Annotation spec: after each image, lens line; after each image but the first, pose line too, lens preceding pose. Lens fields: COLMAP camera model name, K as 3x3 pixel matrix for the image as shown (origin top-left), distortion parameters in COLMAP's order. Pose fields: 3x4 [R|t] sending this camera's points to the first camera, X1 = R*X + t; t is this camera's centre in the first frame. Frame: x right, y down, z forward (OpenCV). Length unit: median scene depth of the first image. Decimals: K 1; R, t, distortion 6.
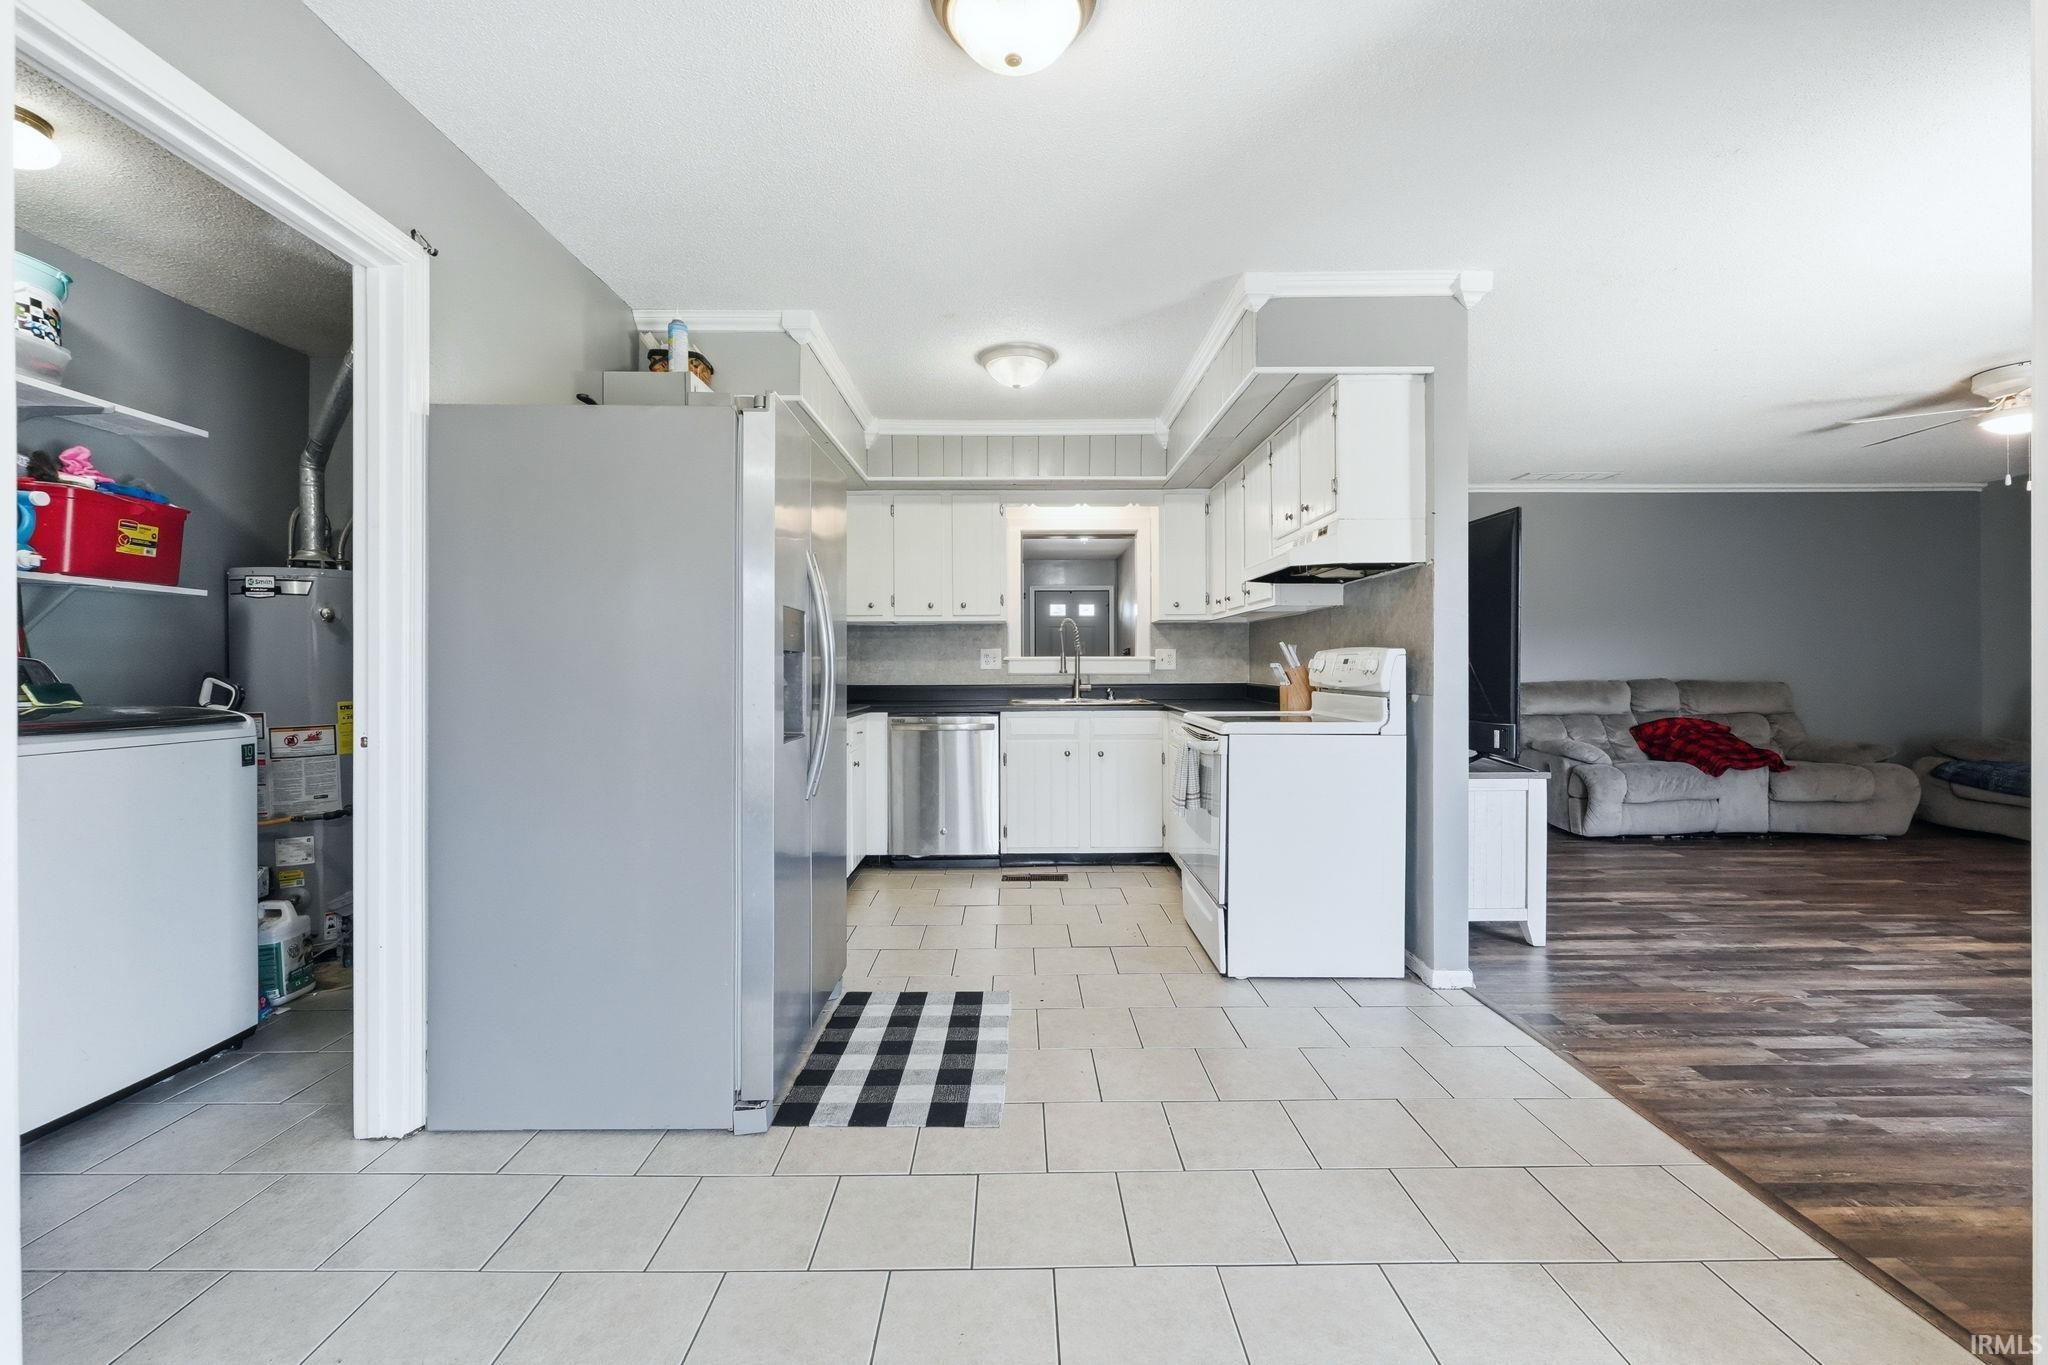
lens RADIAL K [[868.0, 0, 1018.6], [0, 868.0, 665.0], [0, 0, 1]] dist [-0.002056, 0.000220]
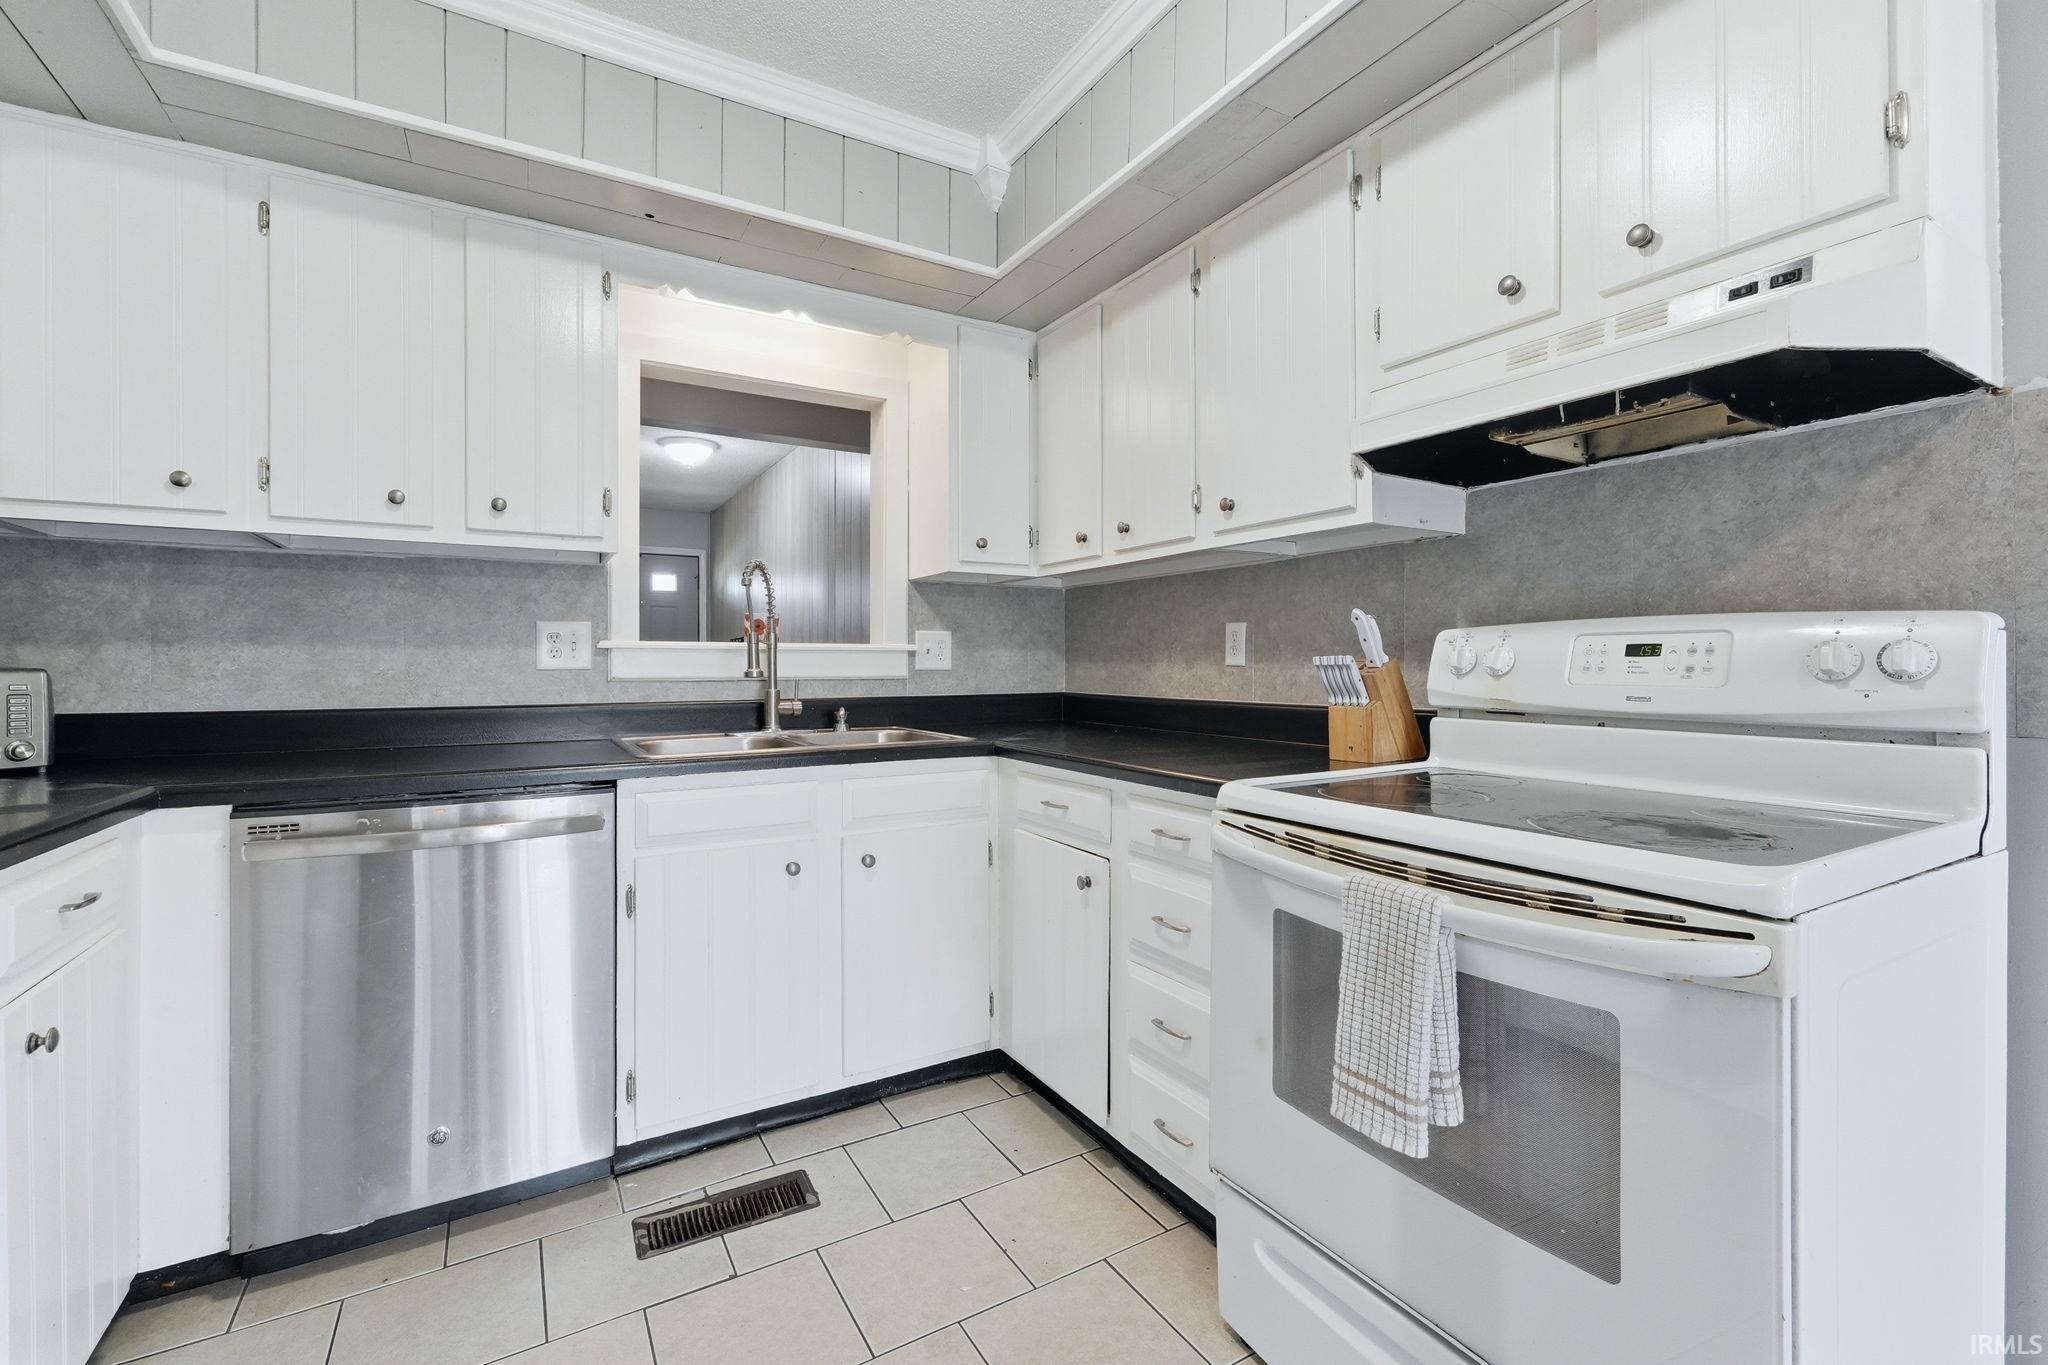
lens RADIAL K [[868.0, 0, 1018.6], [0, 868.0, 665.0], [0, 0, 1]] dist [-0.002056, 0.000220]
pose [[0.862715, 0.002343, 0.505685, -0.061763], [-0.002474, 0.999997, -0.000414, 0.002916], [-0.505684, -0.000894, 0.862718, 0.571988]]
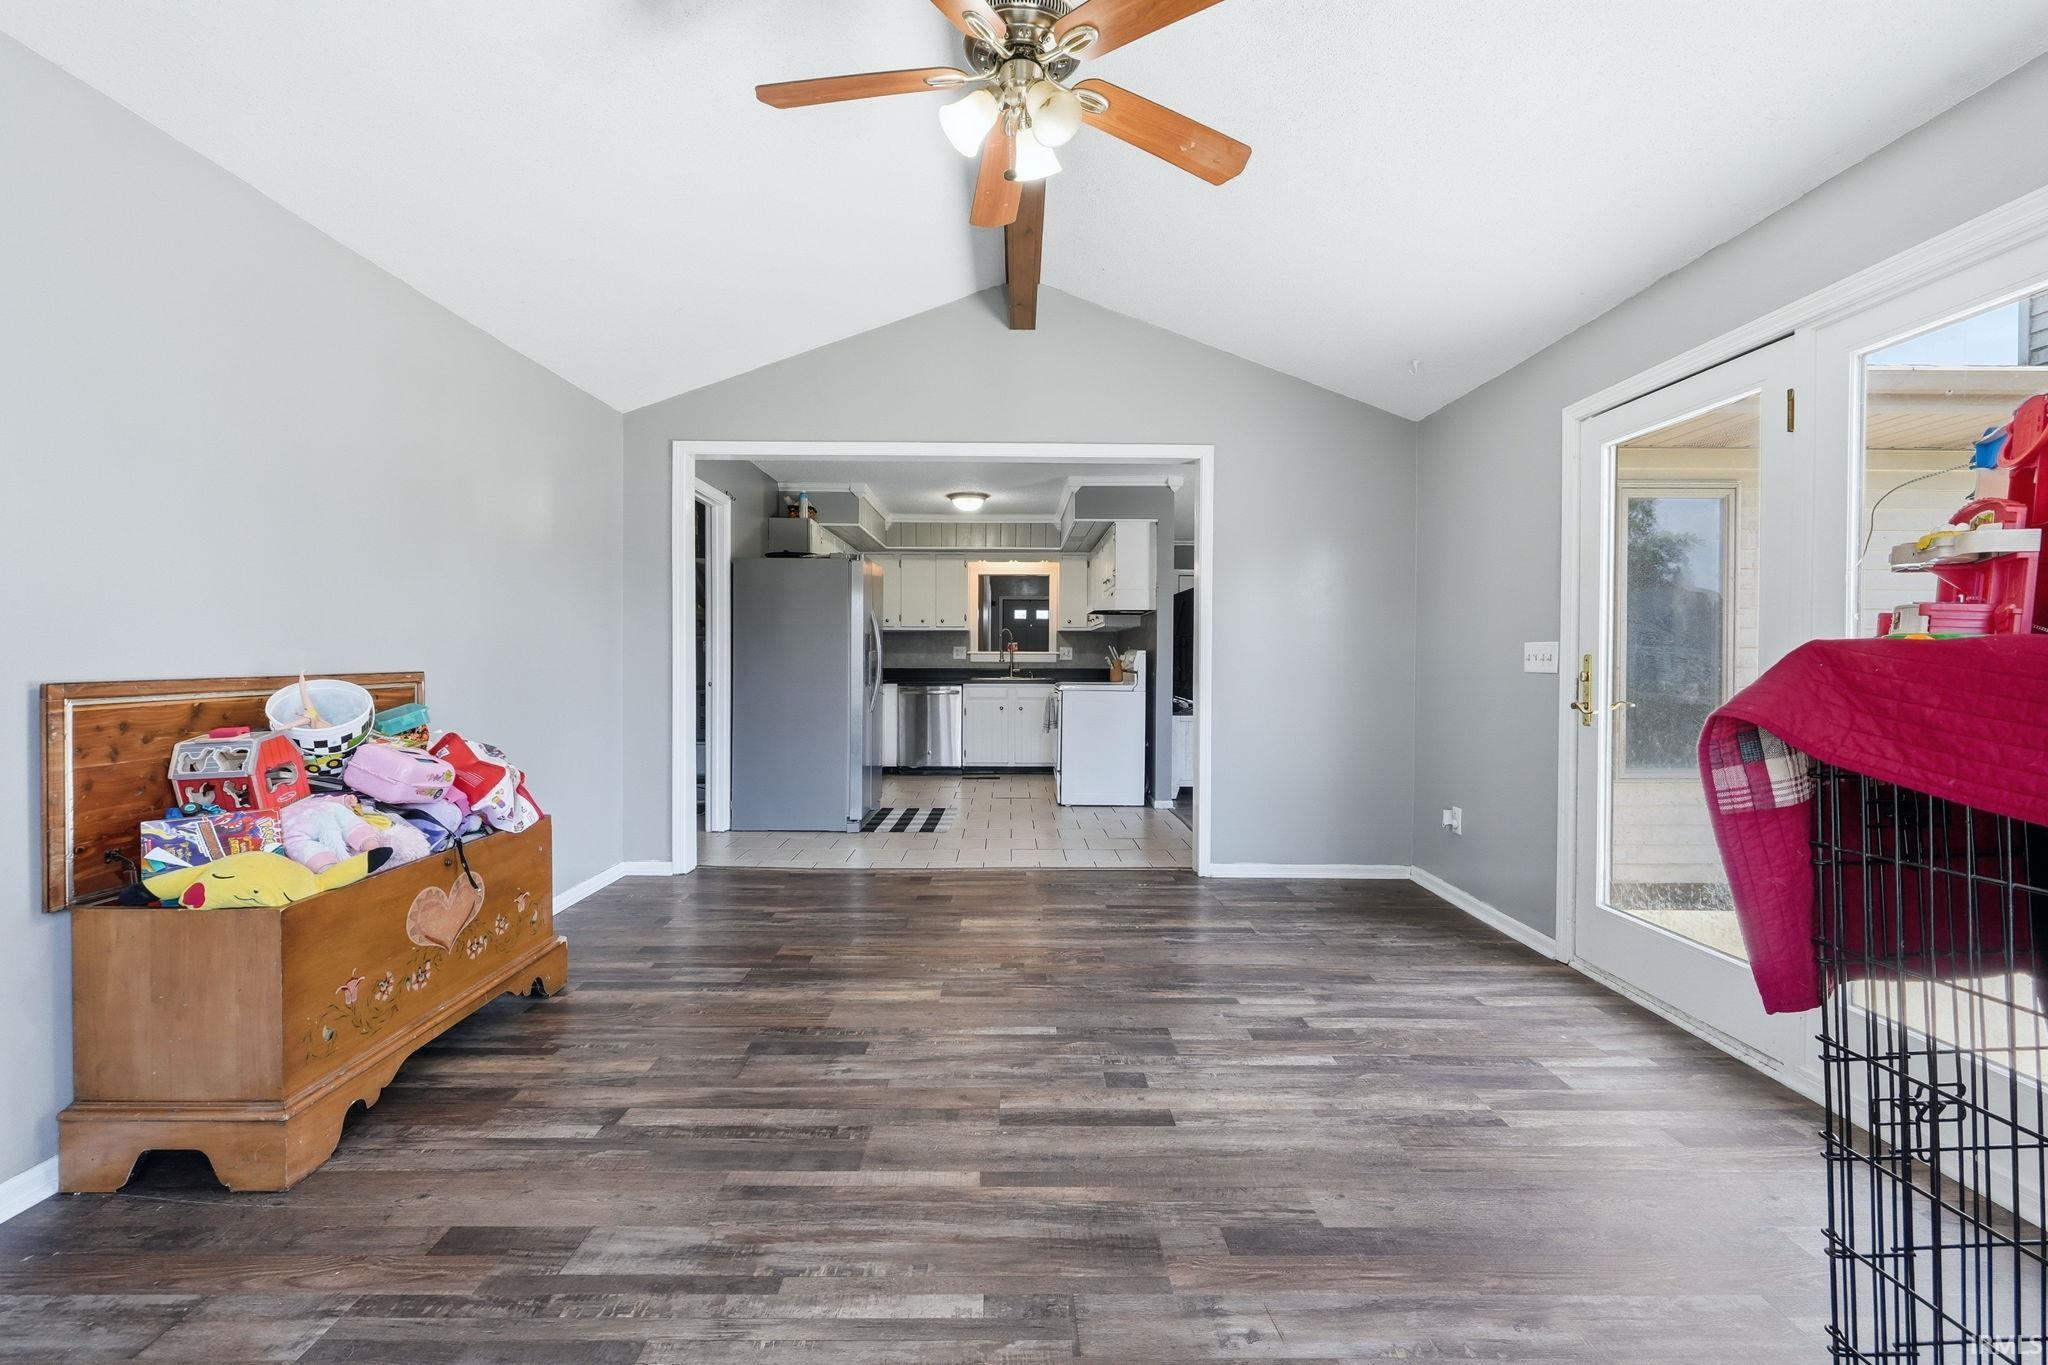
lens RADIAL K [[868.0, 0, 1018.6], [0, 868.0, 665.0], [0, 0, 1]] dist [-0.002056, 0.000220]
pose [[0.999961, 0.007756, 0.004173, 0.080864], [-0.007809, 0.999888, 0.012785, -0.005610], [-0.004073, -0.012818, 0.999910, -0.720900]]
